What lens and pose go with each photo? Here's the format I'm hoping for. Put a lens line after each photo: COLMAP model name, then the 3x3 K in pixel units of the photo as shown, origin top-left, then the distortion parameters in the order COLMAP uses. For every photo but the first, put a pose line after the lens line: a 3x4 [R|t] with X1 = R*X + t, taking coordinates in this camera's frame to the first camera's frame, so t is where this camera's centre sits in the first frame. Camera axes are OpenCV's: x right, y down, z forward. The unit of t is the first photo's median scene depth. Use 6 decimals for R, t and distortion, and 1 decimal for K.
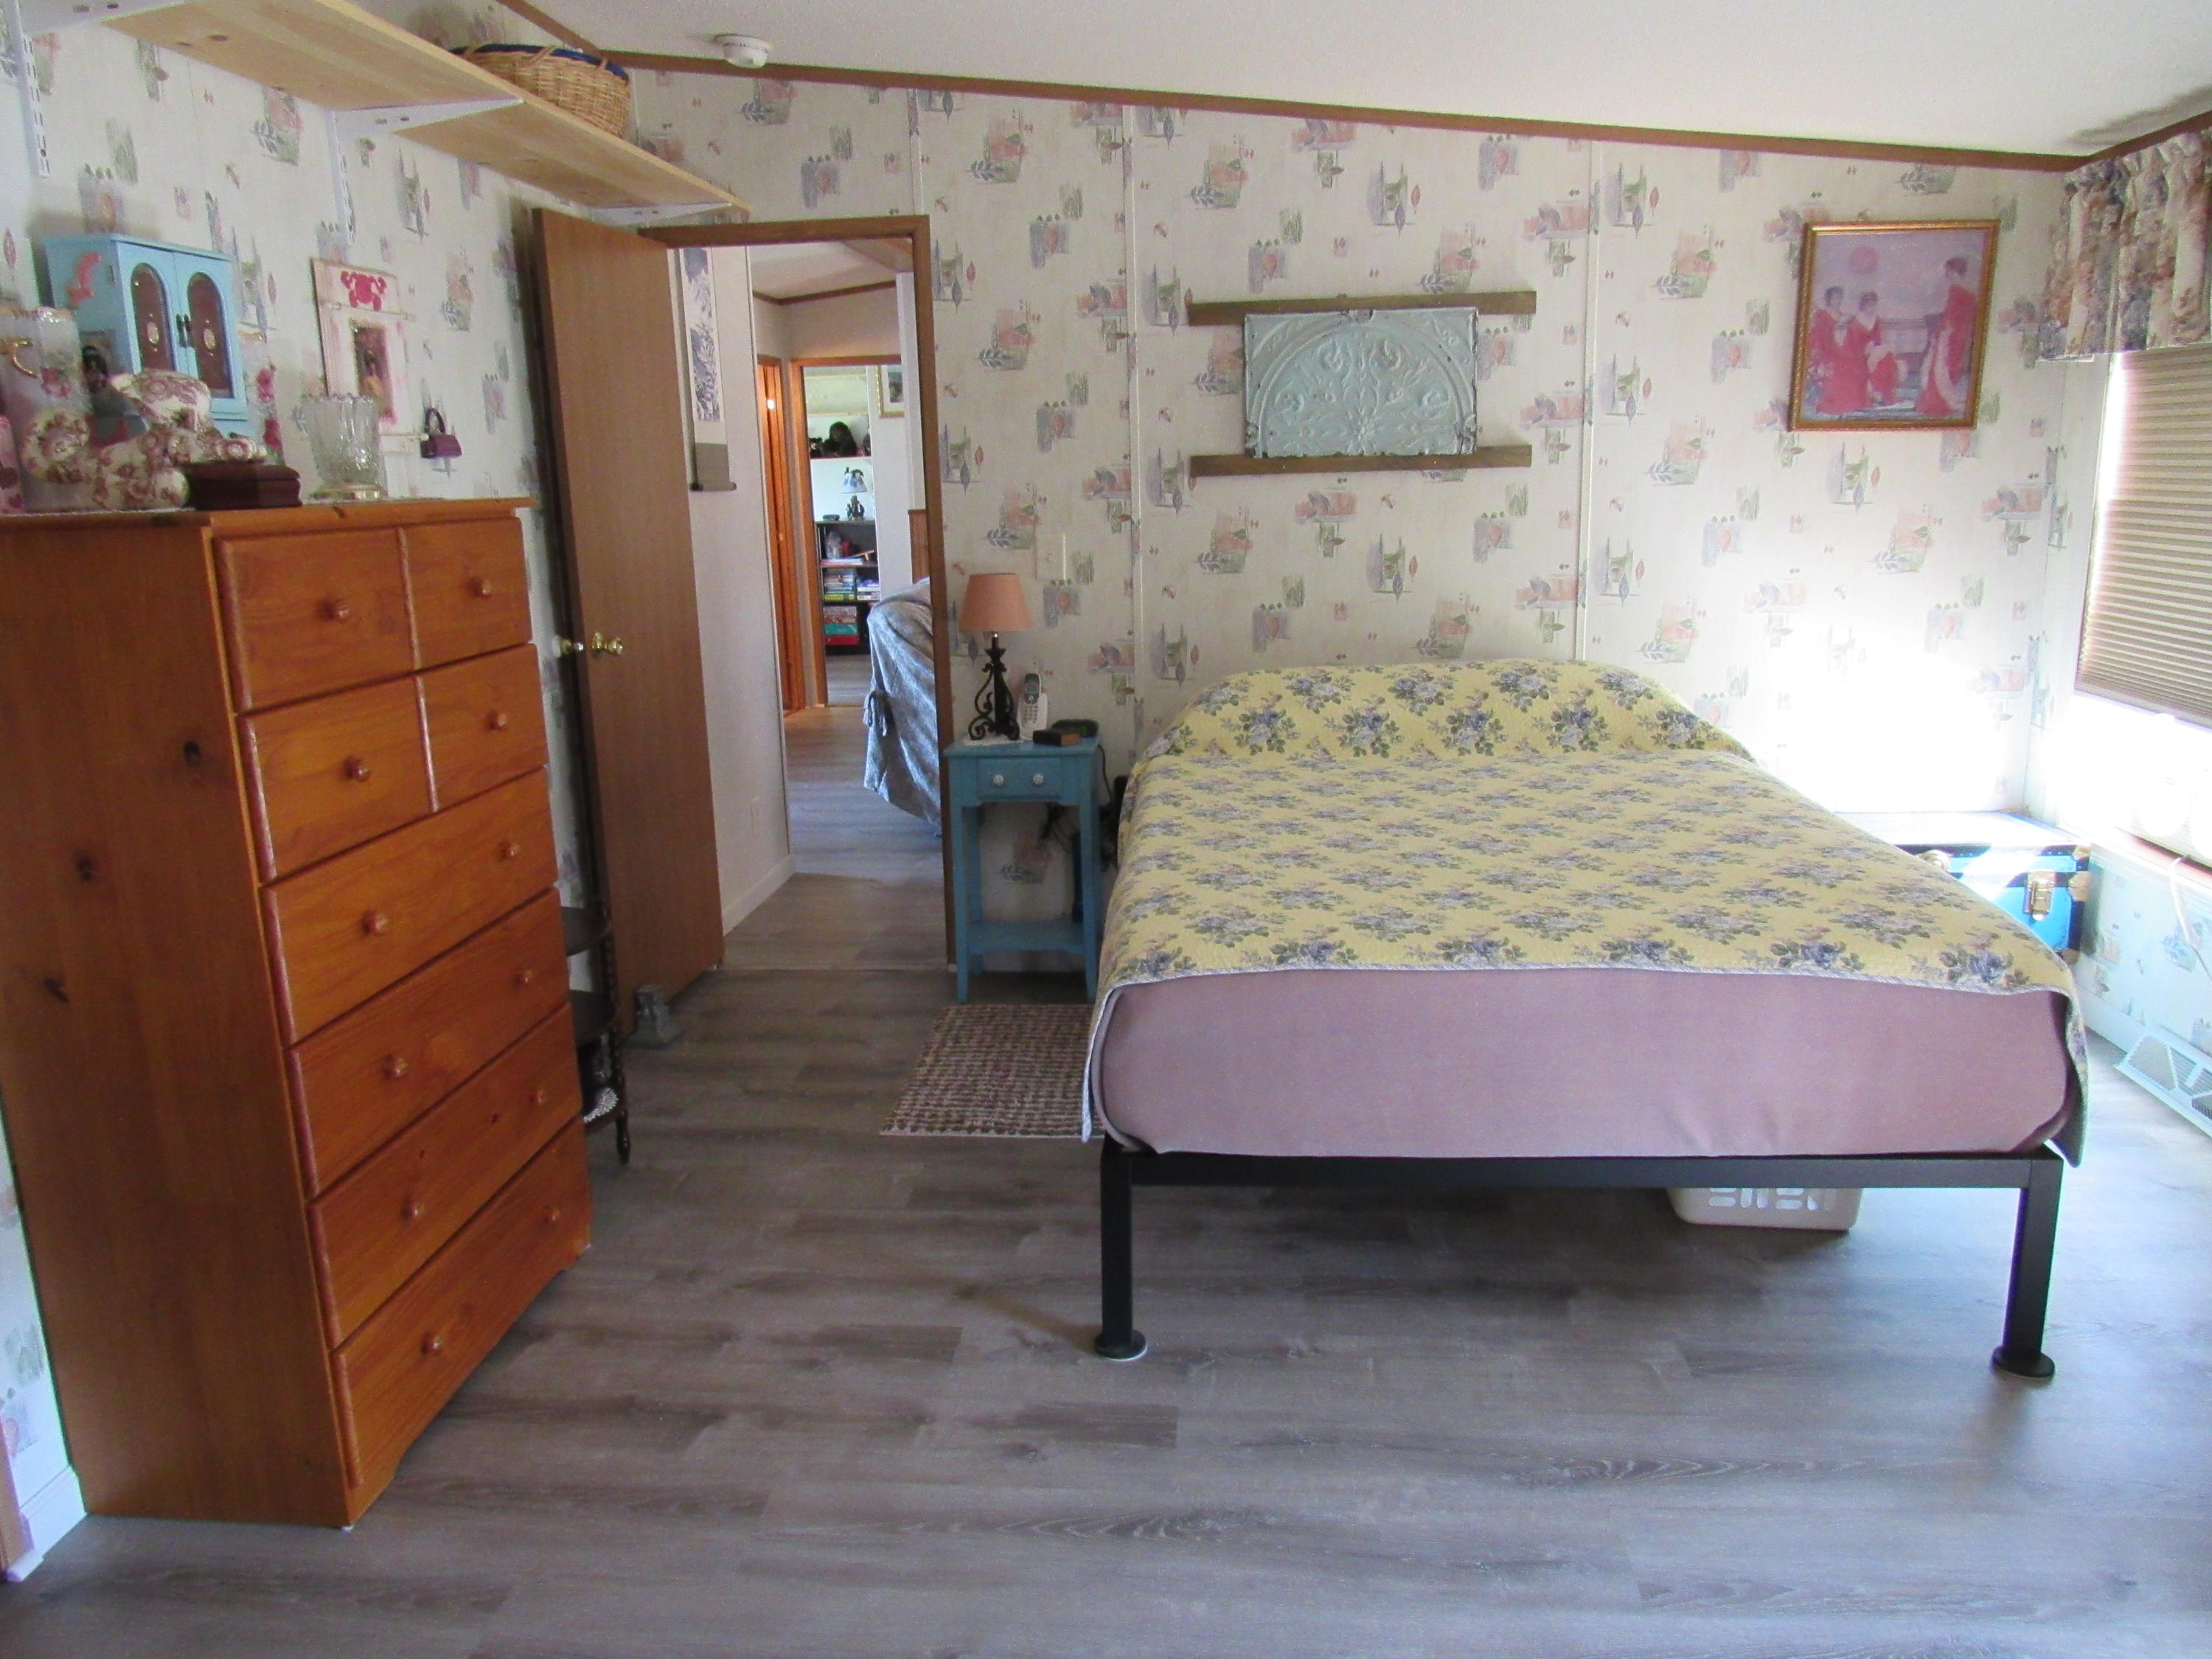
lens RADIAL K [[1579.5, 0, 1105.0], [0, 1579.5, 831.4], [0, 0, 1]] dist [-0.020492, -0.007375]
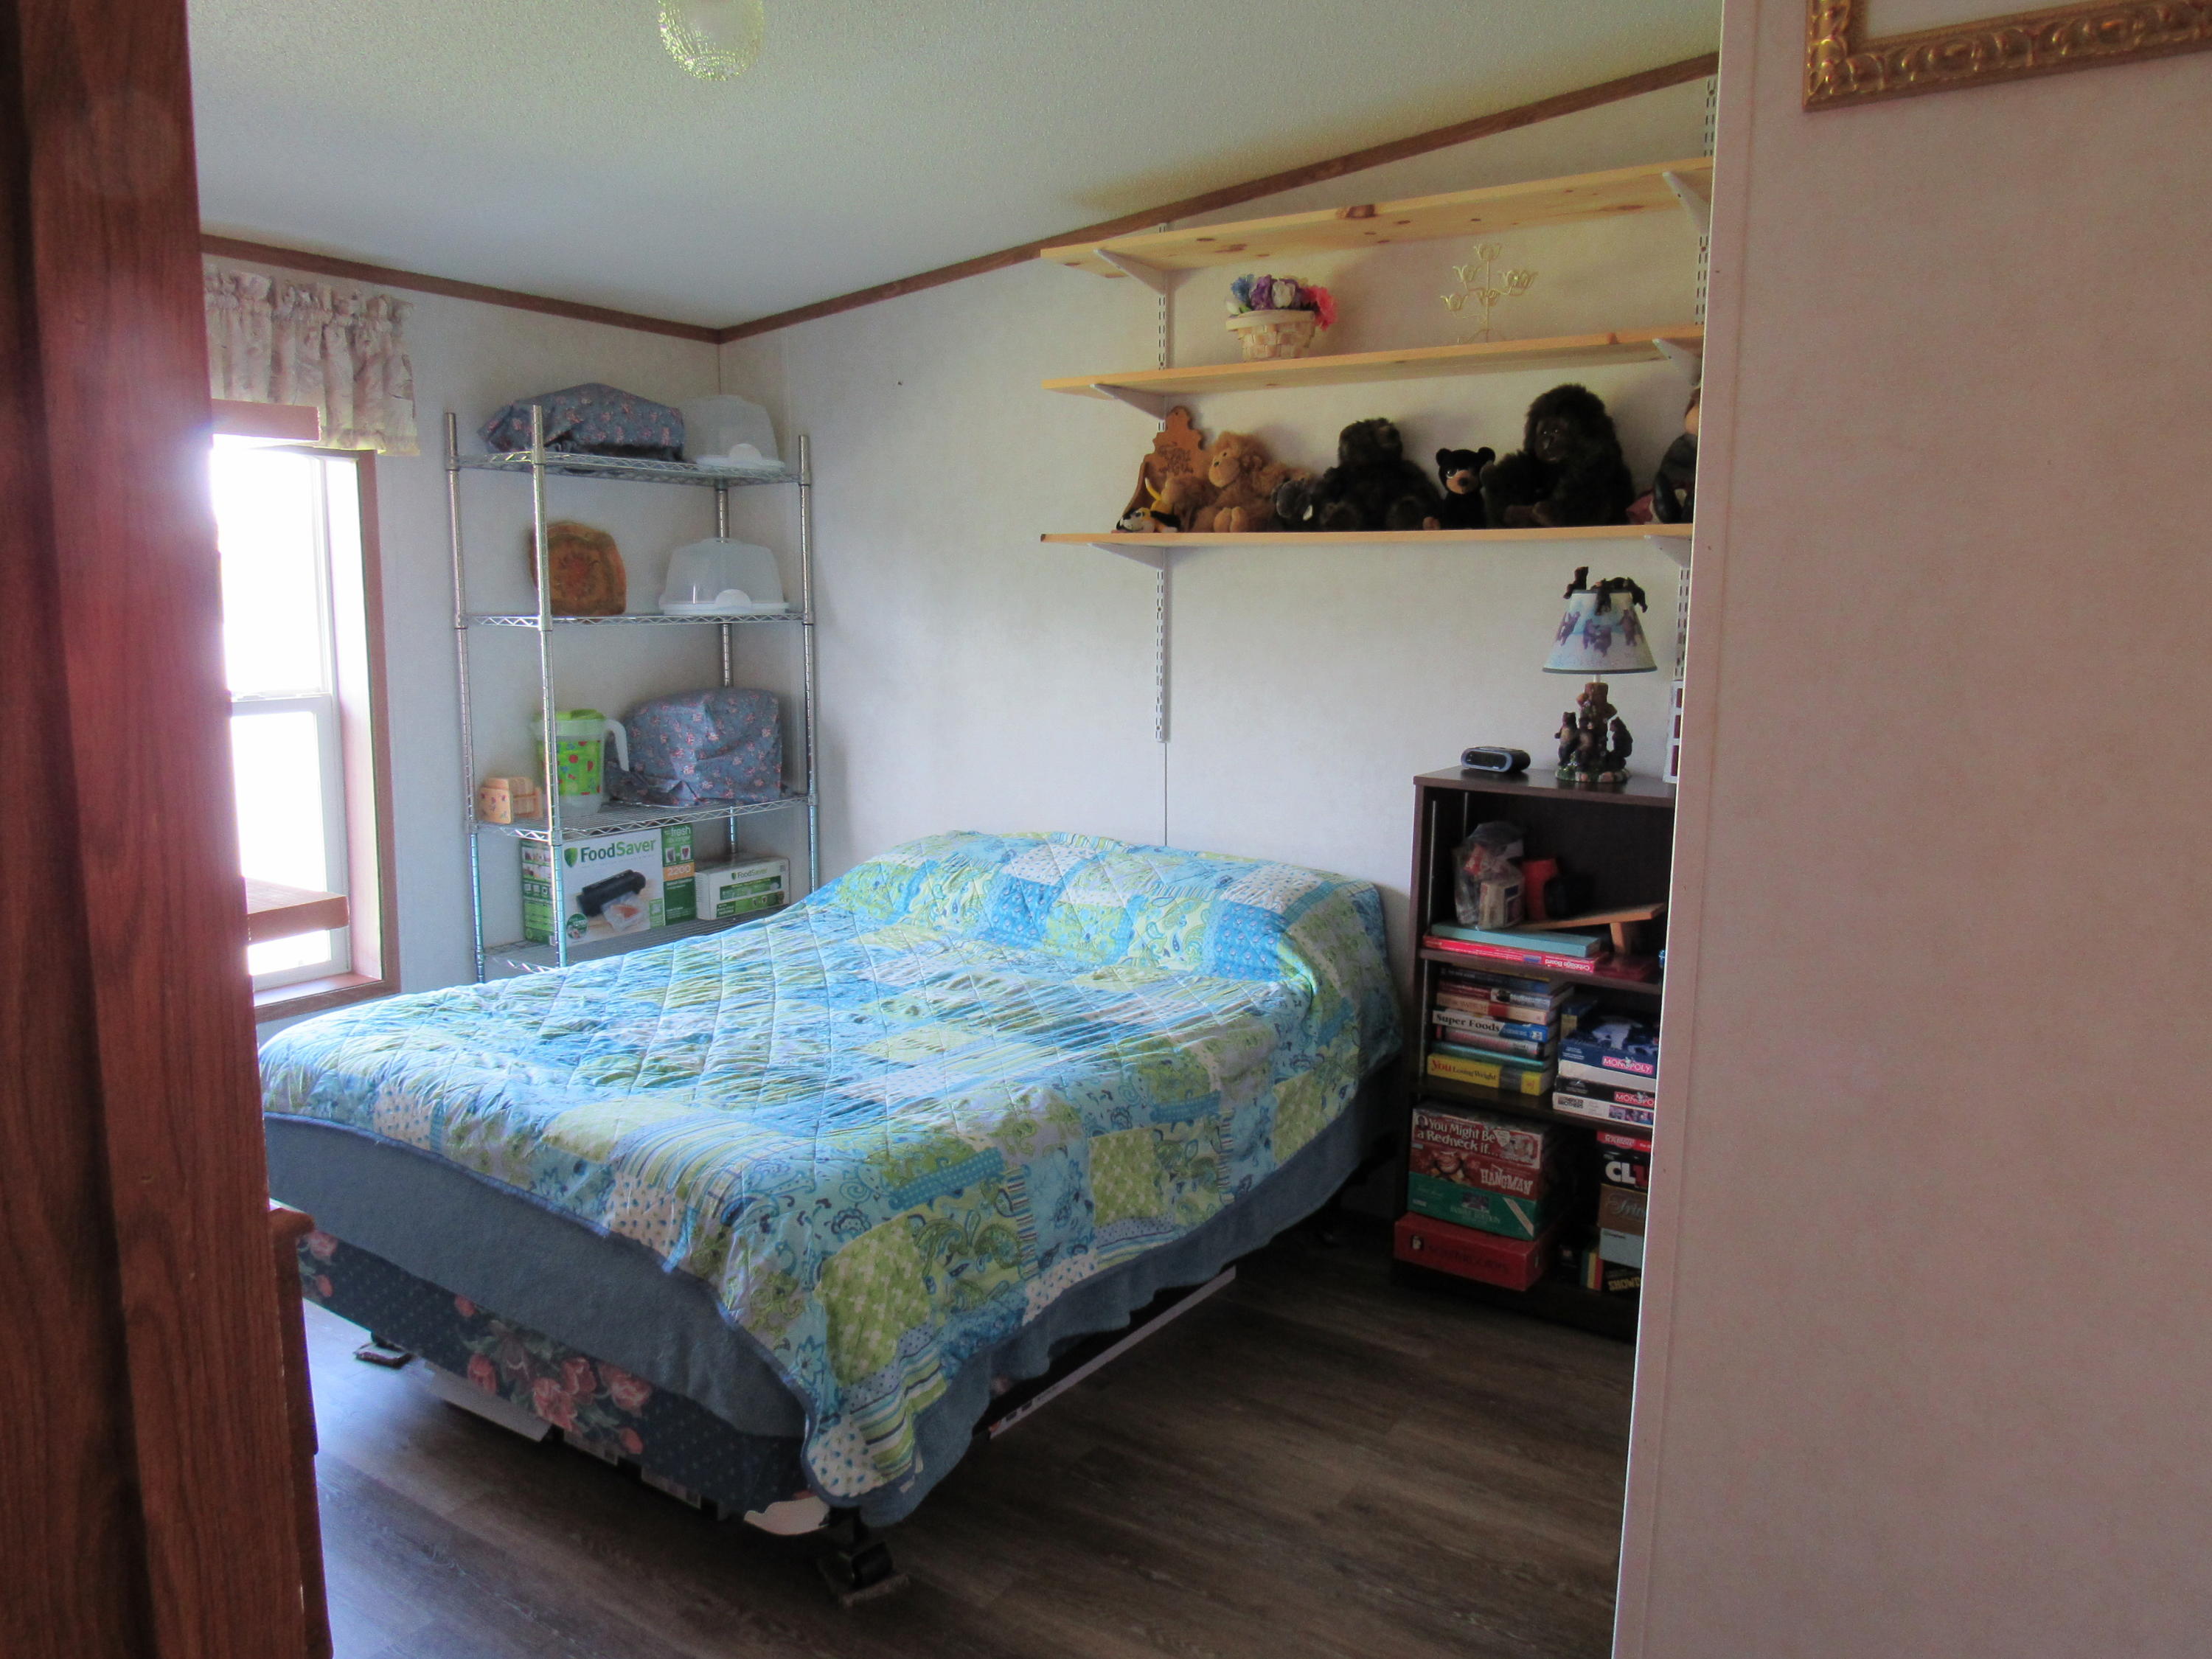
lens RADIAL K [[1579.5, 0, 1097.3], [0, 1579.5, 828.6], [0, 0, 1]] dist [-0.020492, -0.007375]
pose [[0.873349, 0.112178, -0.474002, -0.108350], [-0.145267, 0.988821, -0.033639, -0.171097], [0.464930, 0.098235, 0.879881, 0.750917]]
